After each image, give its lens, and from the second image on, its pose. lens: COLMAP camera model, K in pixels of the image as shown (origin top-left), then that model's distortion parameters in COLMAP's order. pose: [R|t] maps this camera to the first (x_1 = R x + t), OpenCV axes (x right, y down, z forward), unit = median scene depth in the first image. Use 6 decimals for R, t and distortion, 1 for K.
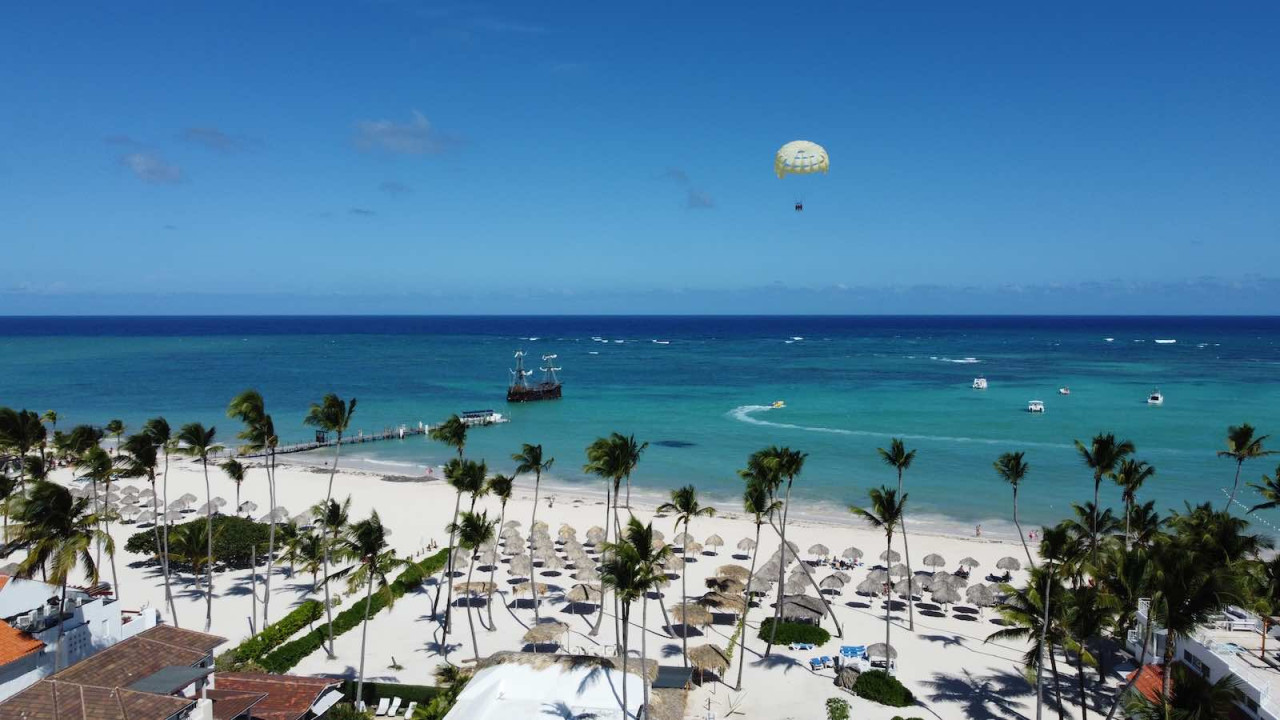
lens RADIAL K [[1009.6, 0, 640.0], [0, 1009.6, 360.0], [0, 0, 1]] dist [-0.008264, -0.002127]
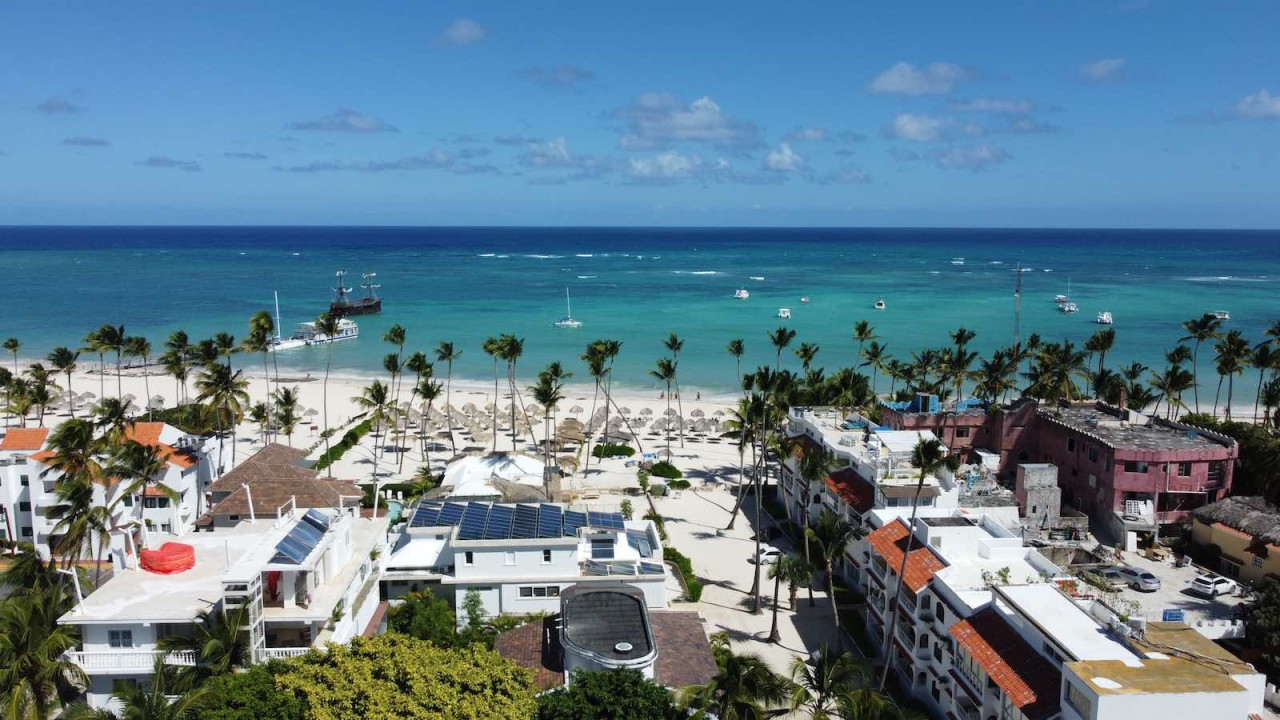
lens RADIAL K [[1009.6, 0, 640.0], [0, 1009.6, 360.0], [0, 0, 1]] dist [-0.008264, -0.002127]
pose [[0.977518, -0.027091, 0.209104, -0.147235], [0.008662, 0.996034, 0.088550, -0.026443], [-0.210673, -0.084748, 0.973876, -0.610285]]
